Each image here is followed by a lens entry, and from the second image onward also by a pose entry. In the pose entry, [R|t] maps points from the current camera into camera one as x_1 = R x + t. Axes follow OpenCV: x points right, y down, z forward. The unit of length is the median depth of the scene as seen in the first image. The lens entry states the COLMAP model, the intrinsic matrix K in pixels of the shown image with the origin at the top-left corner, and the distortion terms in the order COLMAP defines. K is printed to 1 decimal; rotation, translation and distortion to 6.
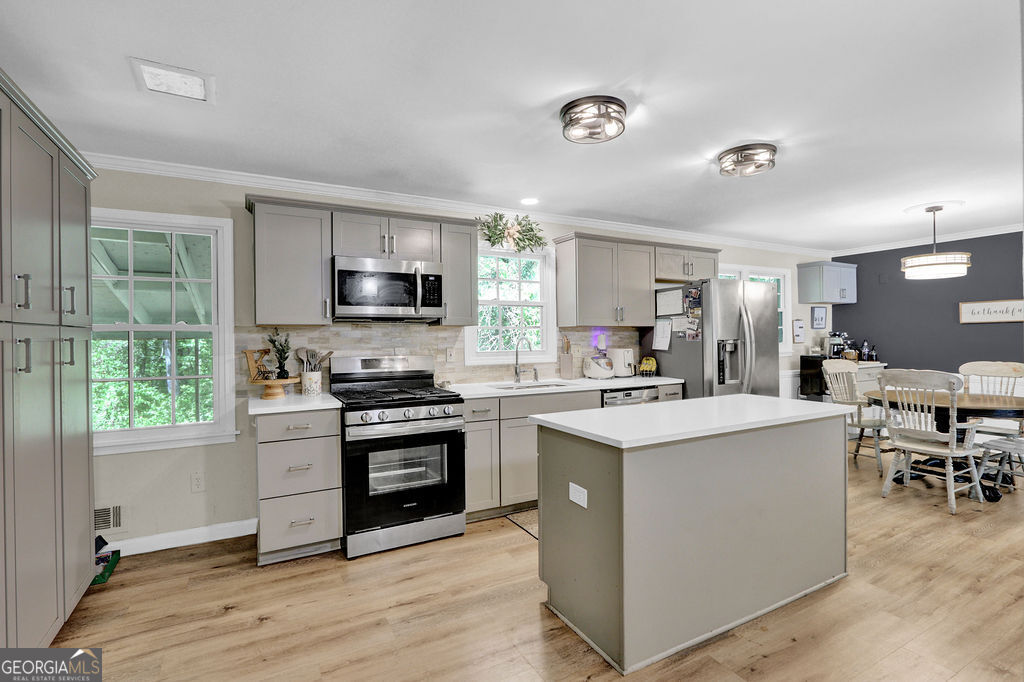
lens RADIAL K [[472.7, 0, 503.8], [0, 472.7, 340.6], [0, 0, 1]] dist [-0.015743, 0.002881]
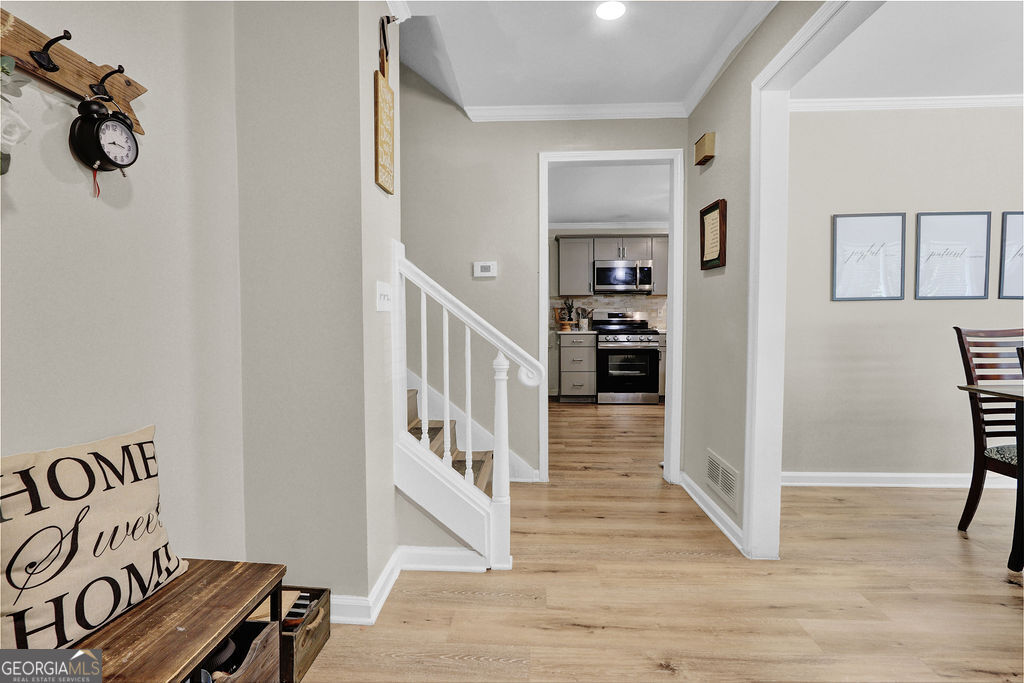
lens RADIAL K [[472.7, 0, 511.0], [0, 472.7, 334.5], [0, 0, 1]] dist [-0.015743, 0.002881]
pose [[0.857052, 0.020788, -0.514811, 0.366581], [-0.010902, 0.999694, 0.022219, 0.092460], [0.515115, -0.013431, 0.857016, -0.887296]]
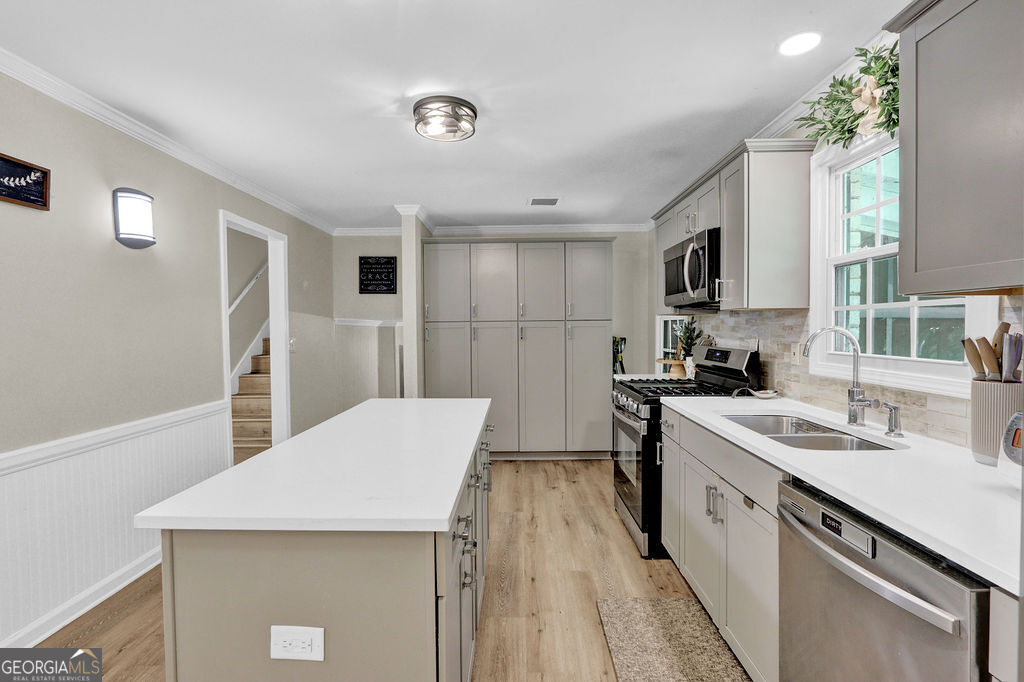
lens RADIAL K [[472.7, 0, 505.9], [0, 472.7, 340.5], [0, 0, 1]] dist [-0.015743, 0.002881]
pose [[-0.485763, 0.037390, -0.873290, 0.748633], [0.003253, 0.999155, 0.040970, -0.016997], [0.874084, 0.017061, -0.485475, 1.163922]]
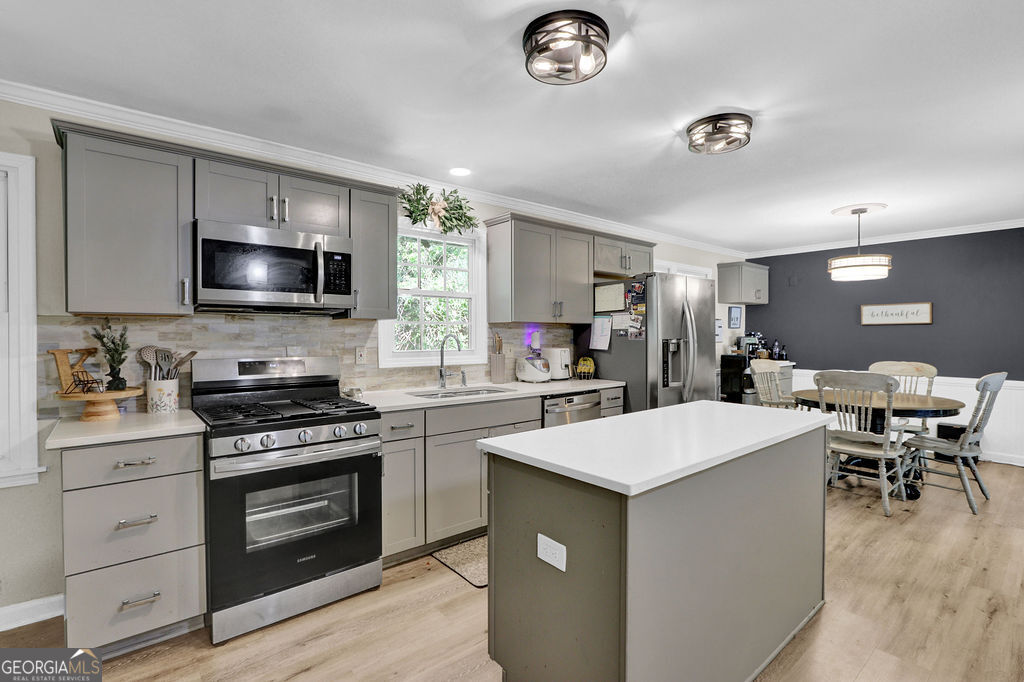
lens RADIAL K [[472.7, 0, 504.3], [0, 472.7, 340.0], [0, 0, 1]] dist [-0.015743, 0.002881]
pose [[0.980227, 0.006503, 0.197767, -0.038526], [-0.007521, 0.999962, 0.004395, -0.001756], [-0.197731, -0.005796, 0.980239, 0.196025]]
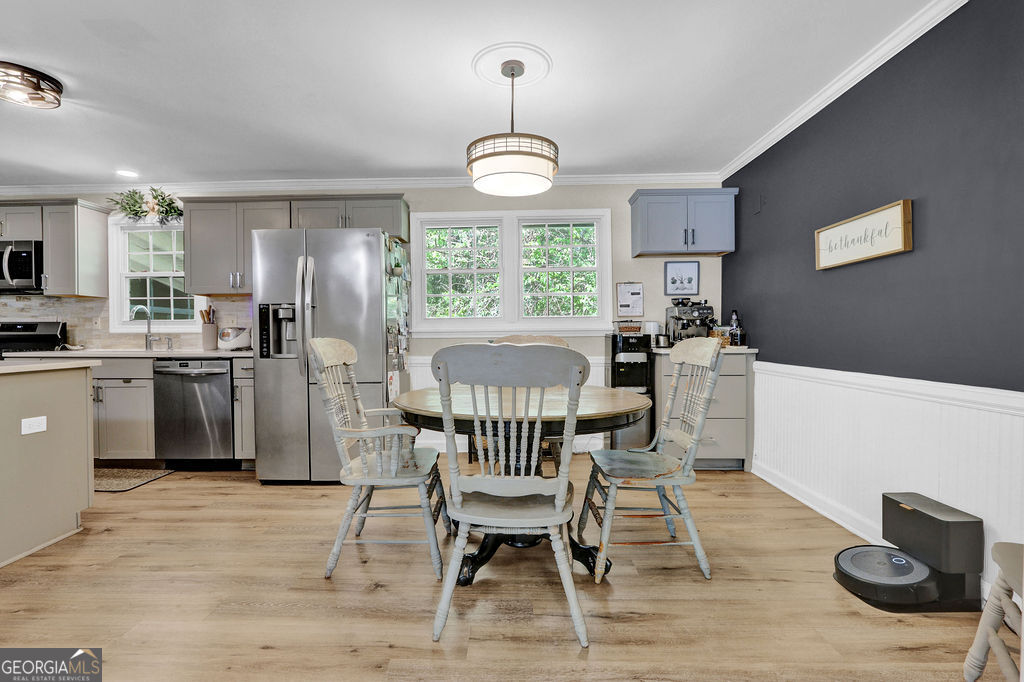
lens RADIAL K [[472.7, 0, 502.0], [0, 472.7, 336.9], [0, 0, 1]] dist [-0.015743, 0.002881]
pose [[0.872088, 0.008712, -0.489271, 1.520470], [-0.007790, 0.999962, 0.003921, 0.062019], [0.489286, 0.000392, 0.872123, 0.608436]]
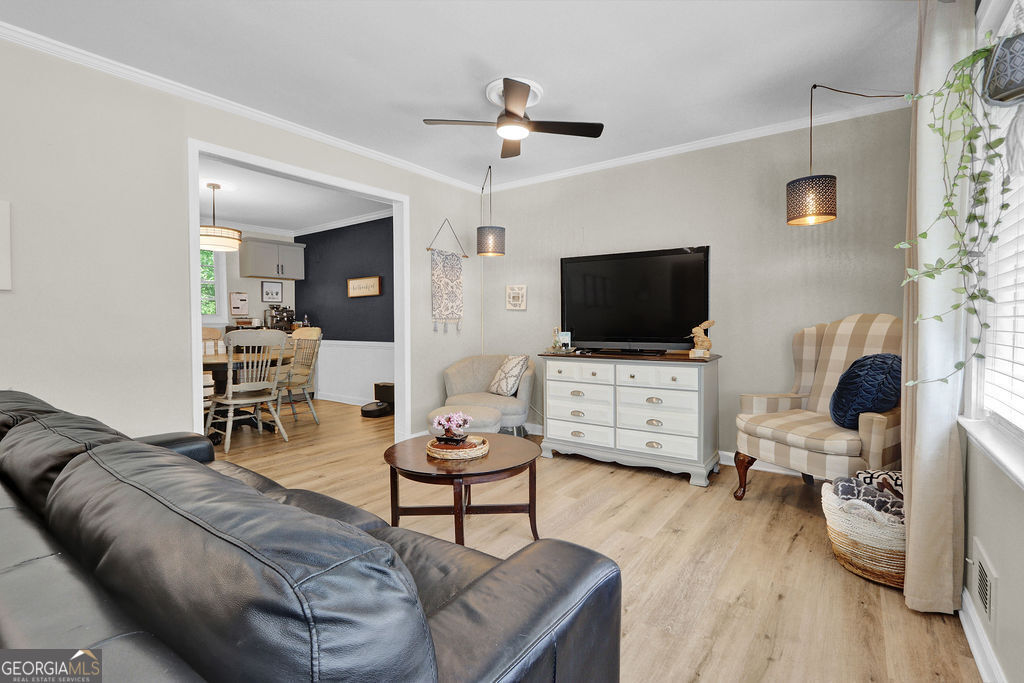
lens RADIAL K [[472.7, 0, 501.0], [0, 472.7, 339.3], [0, 0, 1]] dist [-0.015743, 0.002881]
pose [[0.902586, -0.013276, 0.430305, 1.333147], [0.003174, 0.999702, 0.024186, 0.066234], [-0.430498, -0.020464, 0.902360, -0.371920]]
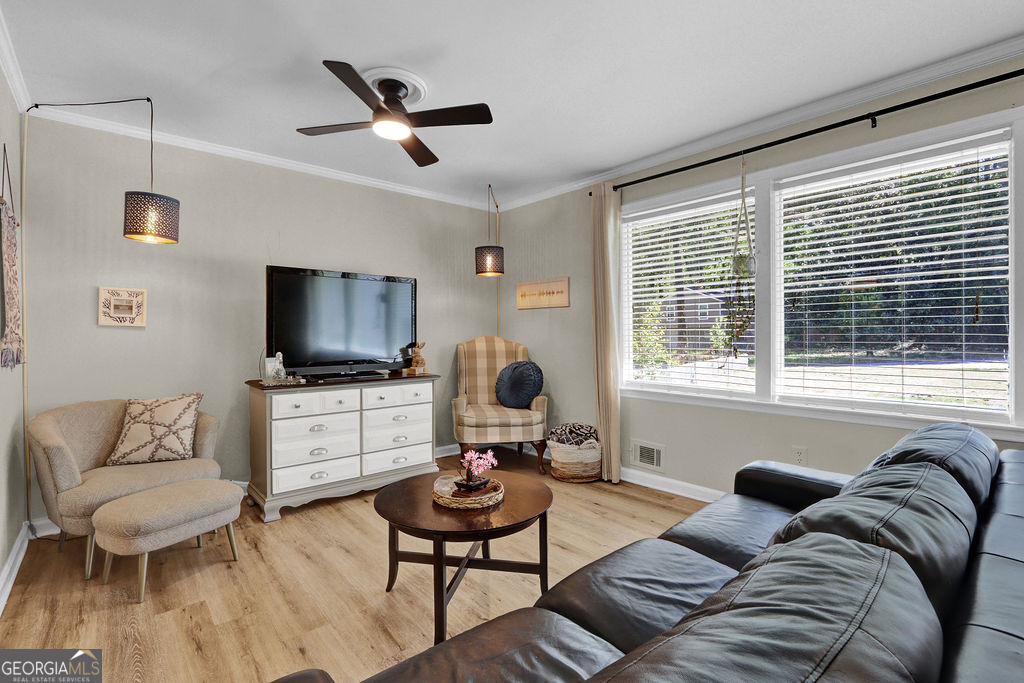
lens RADIAL K [[472.7, 0, 500.8], [0, 472.7, 333.9], [0, 0, 1]] dist [-0.015743, 0.002881]
pose [[-0.208441, 0.018205, 0.977865, 0.964263], [0.020260, 0.999693, -0.014293, 0.052348], [-0.977825, 0.016832, -0.208746, 0.380007]]
